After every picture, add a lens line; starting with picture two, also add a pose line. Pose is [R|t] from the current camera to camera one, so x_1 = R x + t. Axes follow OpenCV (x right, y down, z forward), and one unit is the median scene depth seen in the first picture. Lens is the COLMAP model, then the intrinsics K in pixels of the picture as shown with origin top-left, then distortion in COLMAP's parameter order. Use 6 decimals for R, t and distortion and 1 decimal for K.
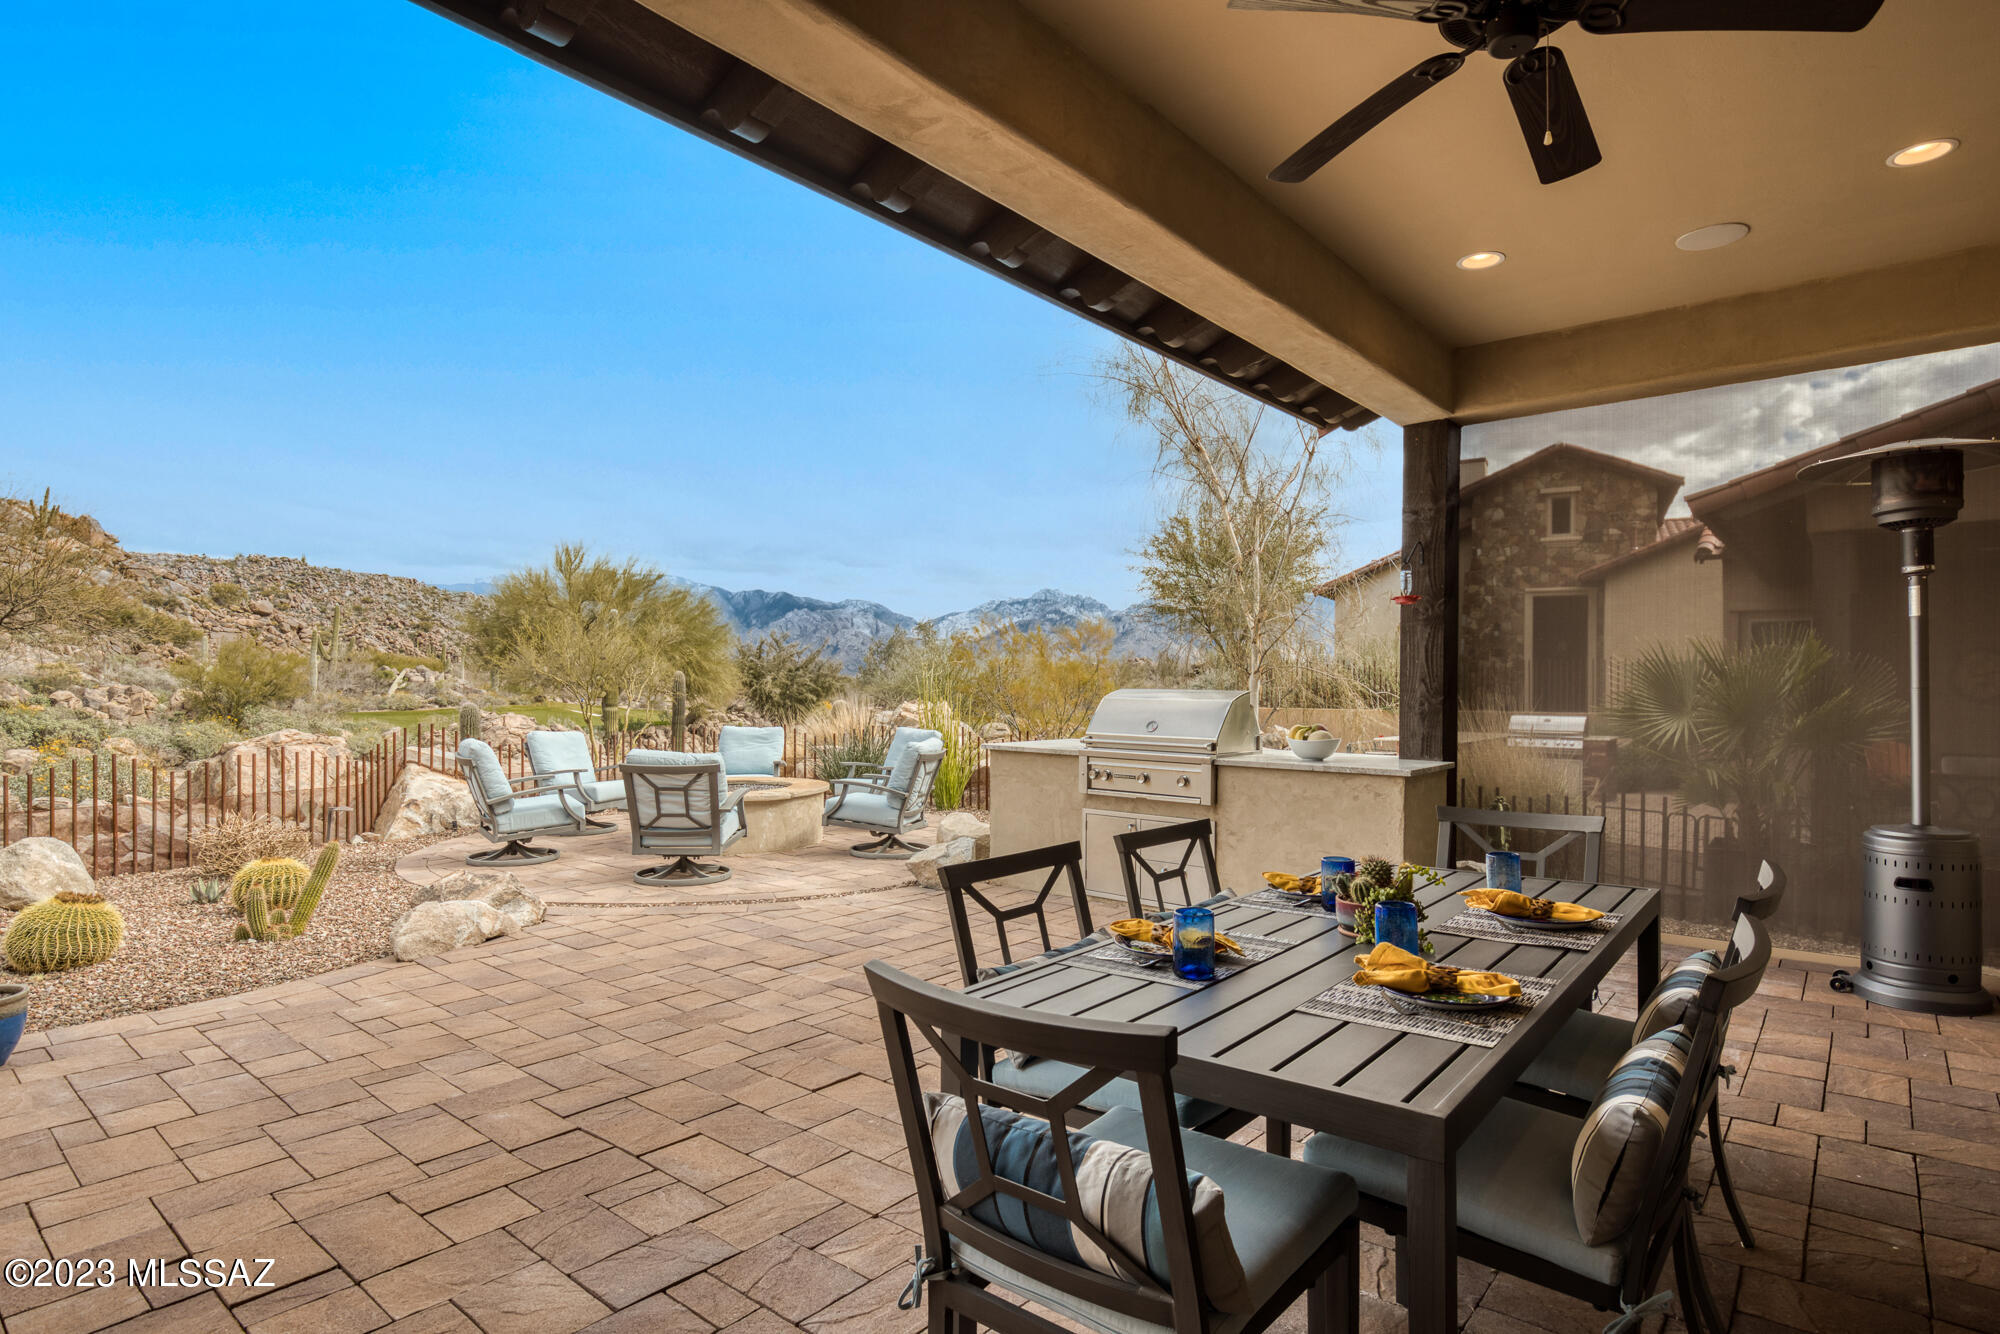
lens RADIAL K [[1047.4, 0, 1004.7], [0, 1047.4, 677.2], [0, 0, 1]] dist [-0.022861, 0.001386]
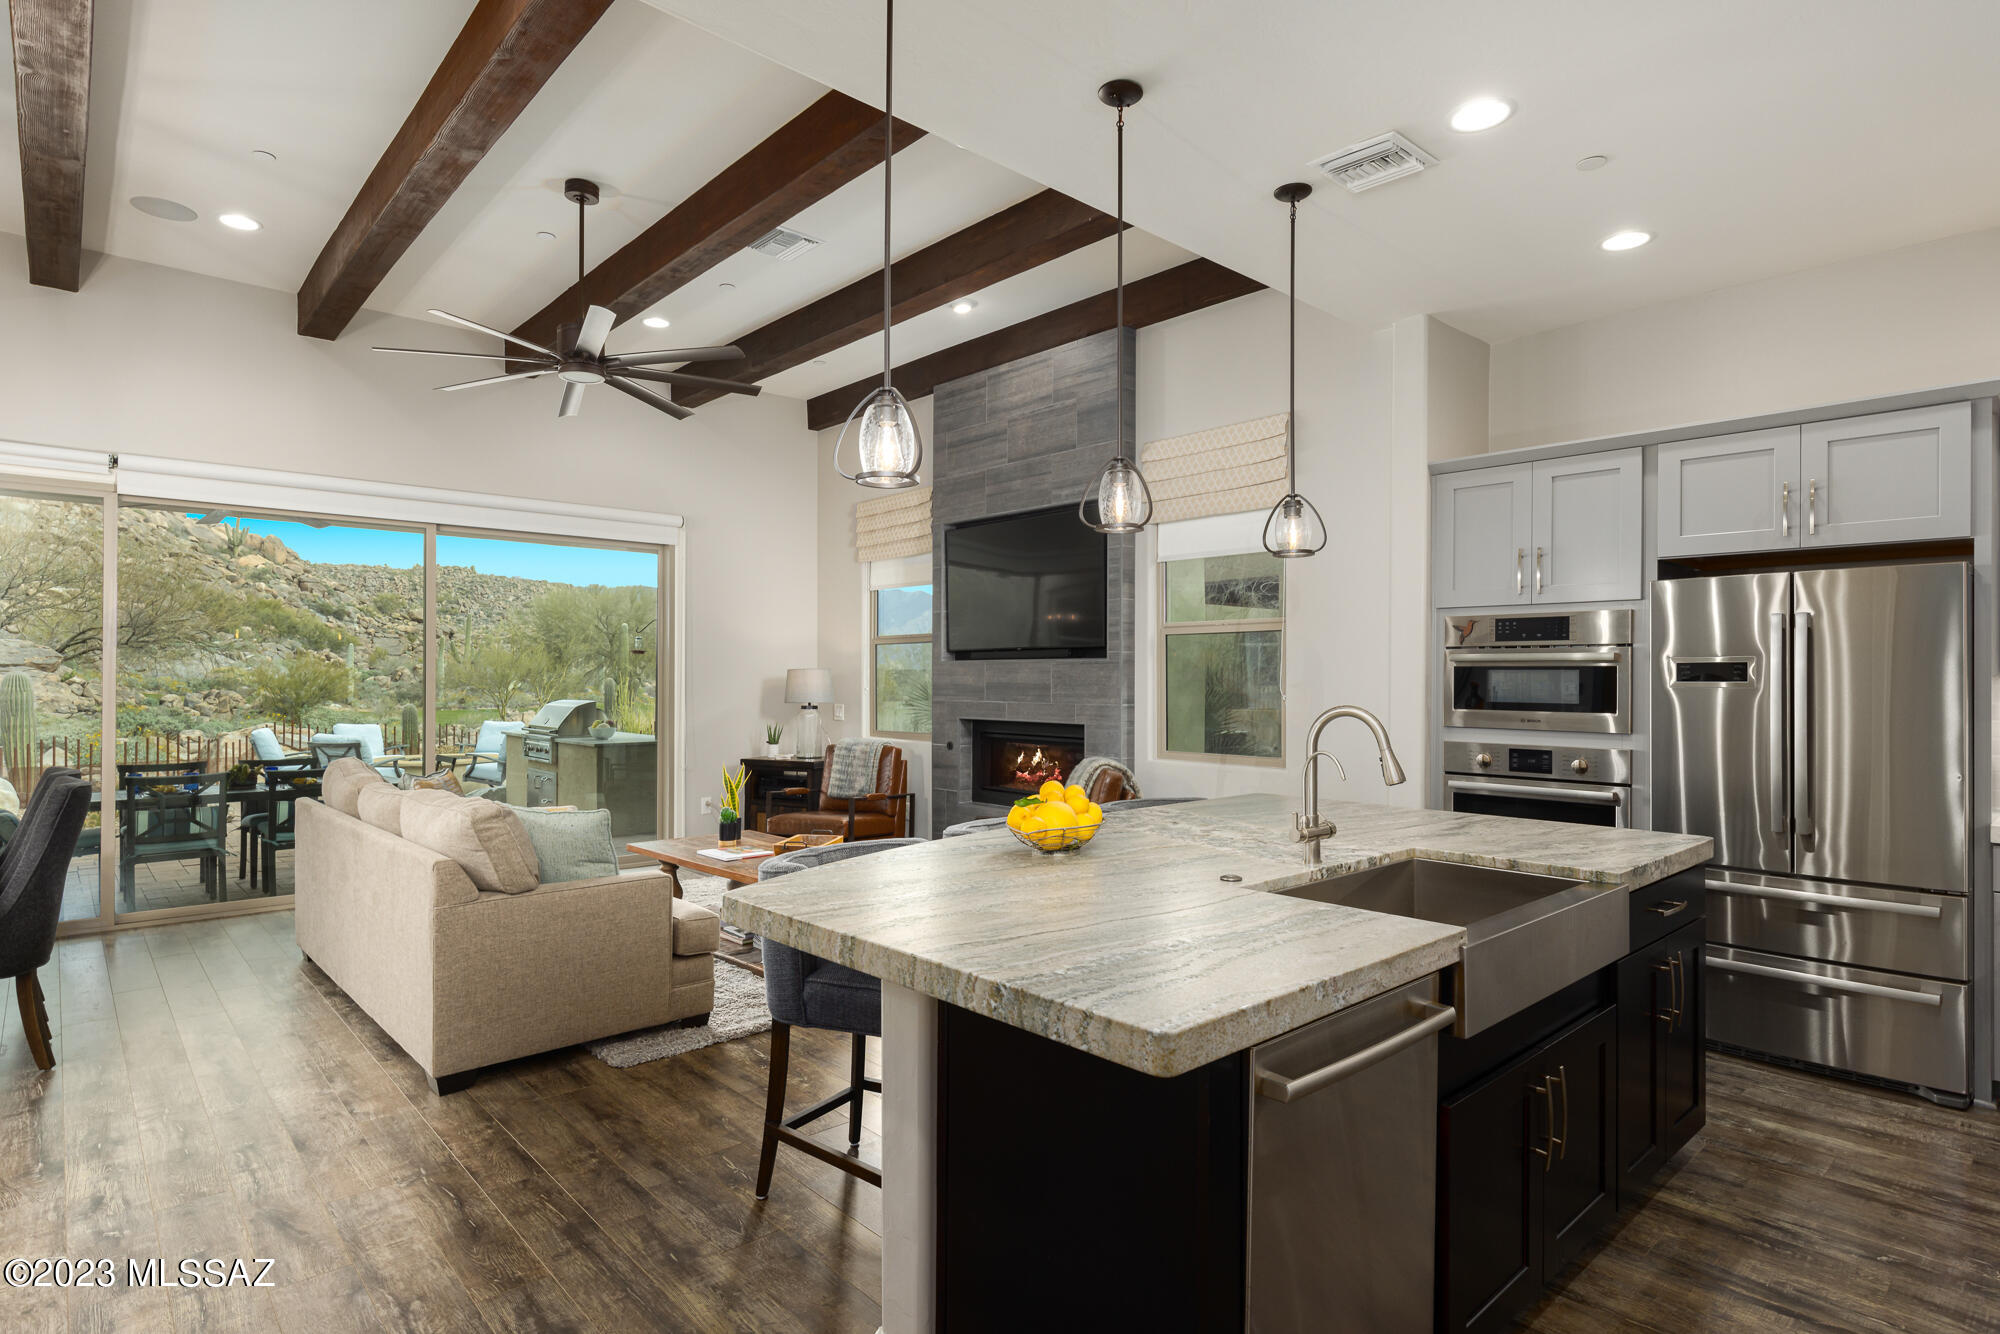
lens RADIAL K [[1047.4, 0, 1066.9], [0, 1047.4, 671.4], [0, 0, 1]] dist [-0.022861, 0.001386]
pose [[0.995518, -0.004772, -0.094456, 0.651841], [0.004696, 0.999988, -0.001027, -0.017345], [0.094460, 0.000579, 0.995529, -0.377537]]
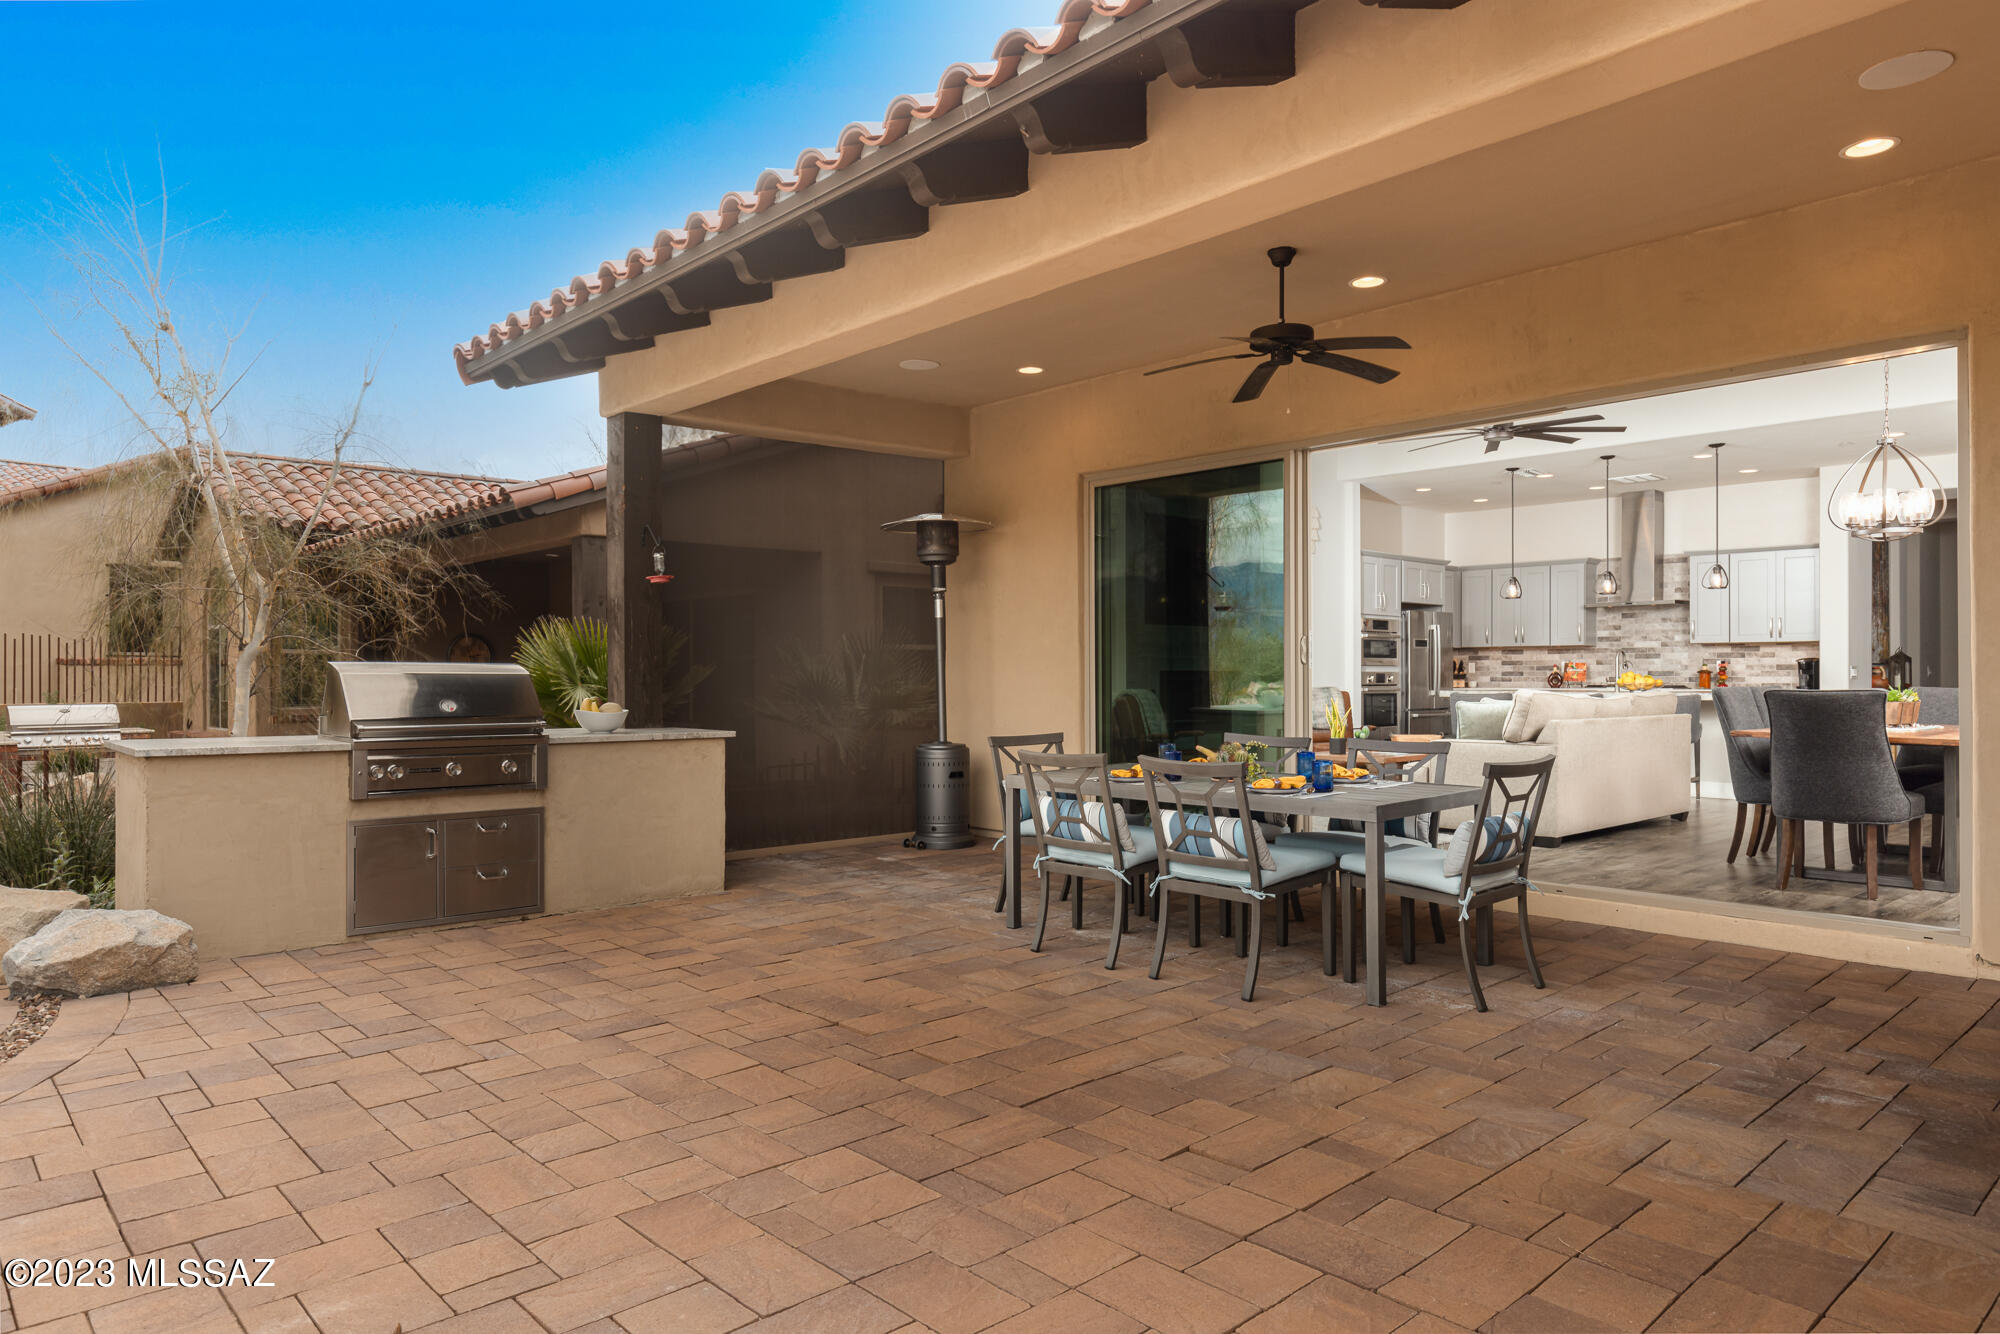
lens RADIAL K [[1262.2, 0, 1004.4], [0, 1262.2, 672.4], [0, 0, 1]] dist [0.006219, 0.002175]
pose [[0.127965, -0.003522, 0.991772, -0.432061], [-0.003941, 0.999984, 0.004060, 0.007937], [-0.991771, -0.004428, 0.127949, 0.238989]]
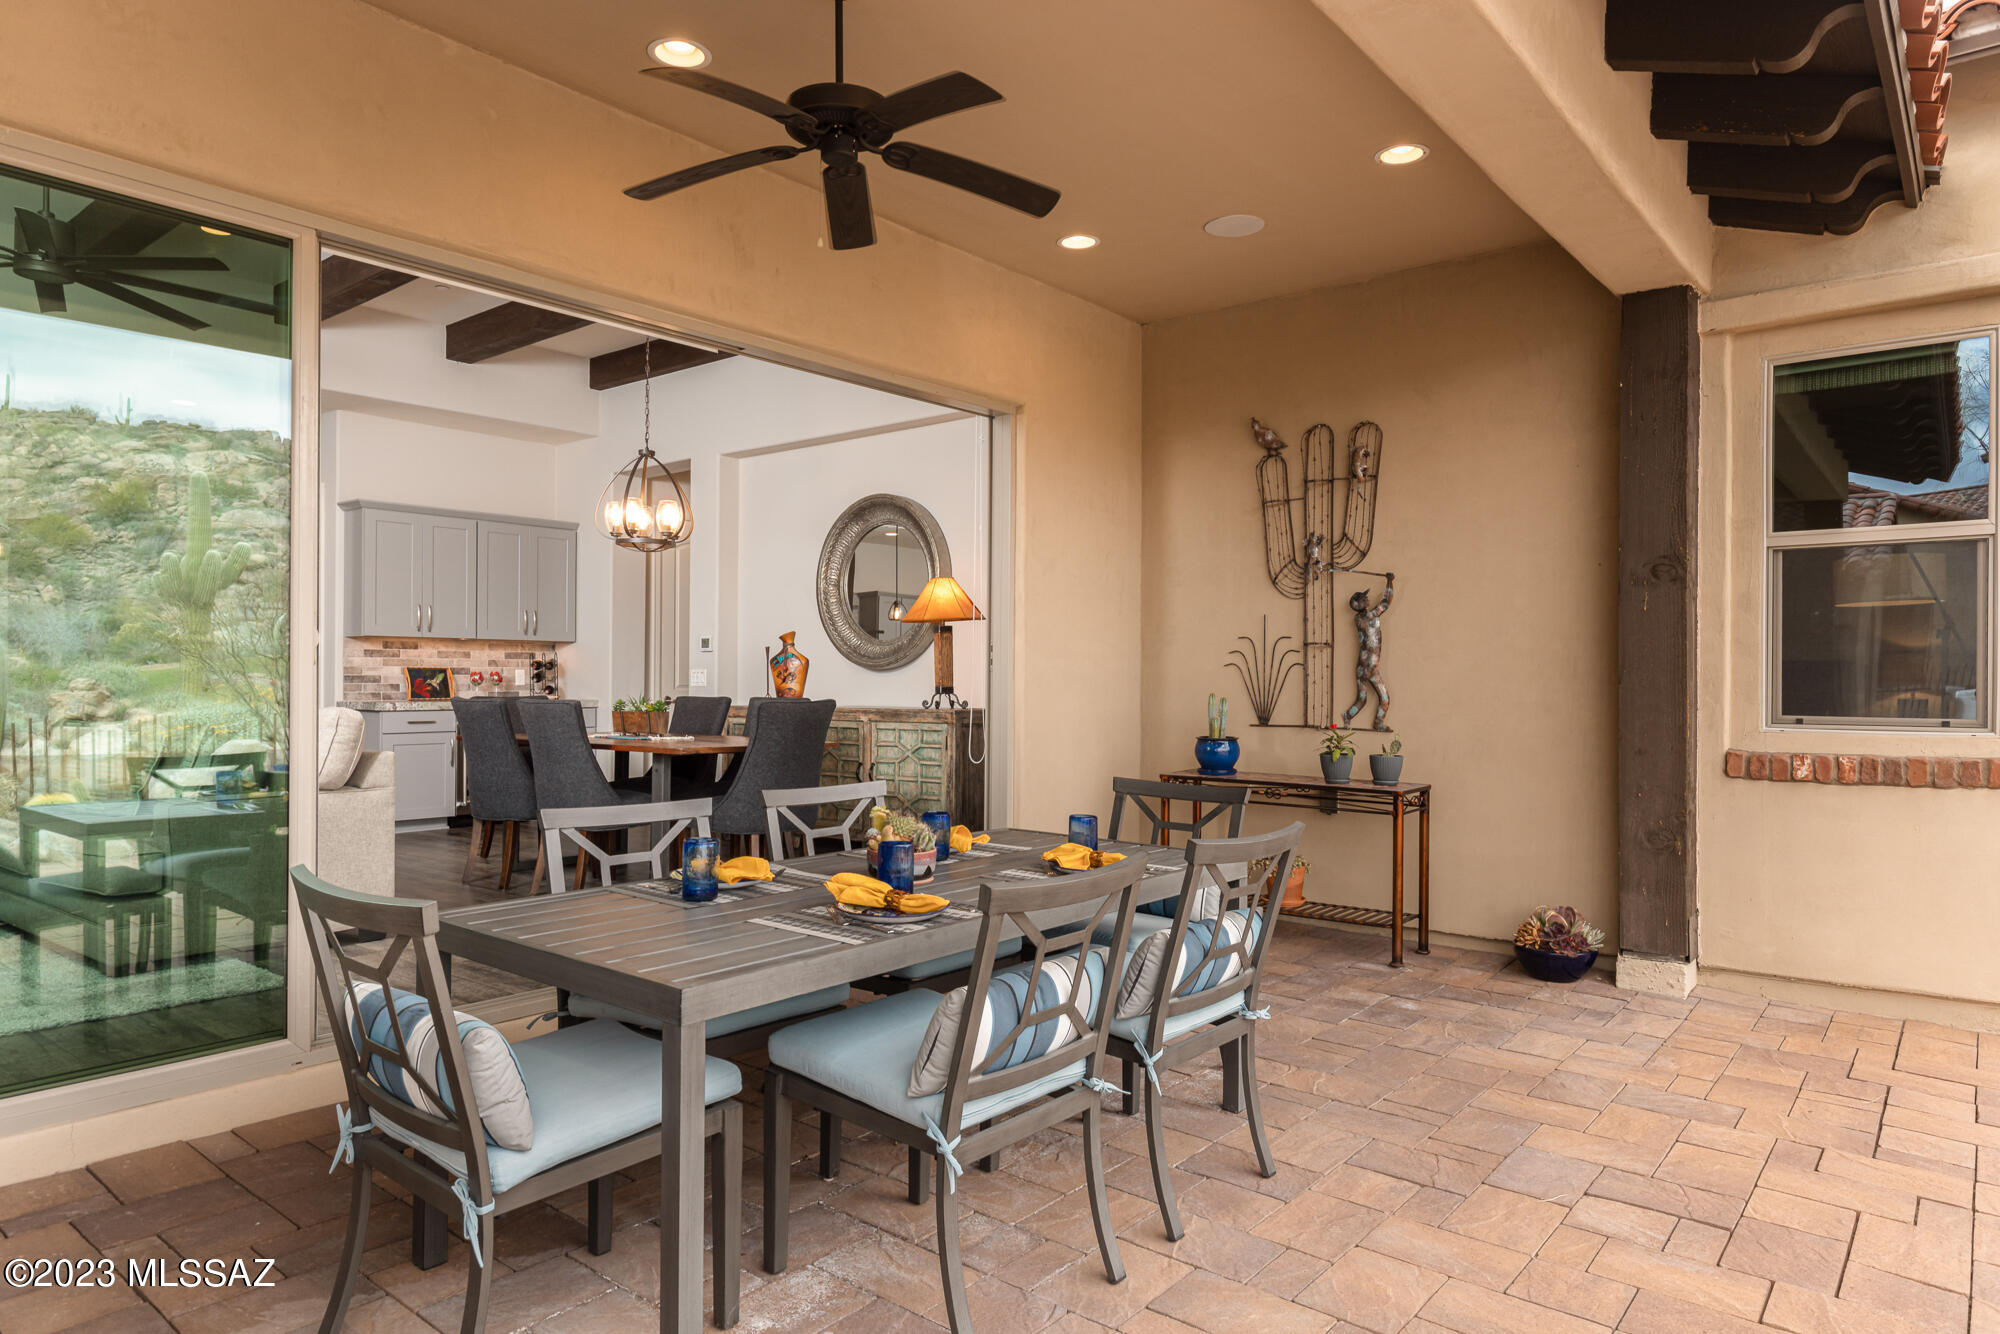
lens RADIAL K [[1212.9, 0, 994.5], [0, 1212.9, 670.7], [0, 0, 1]] dist [-0.001831, 0.000173]
pose [[-0.999817, -0.010779, -0.015775, 0.059520], [-0.010535, 0.999825, -0.015464, 0.010068], [0.015939, -0.015295, -0.999756, 0.483781]]
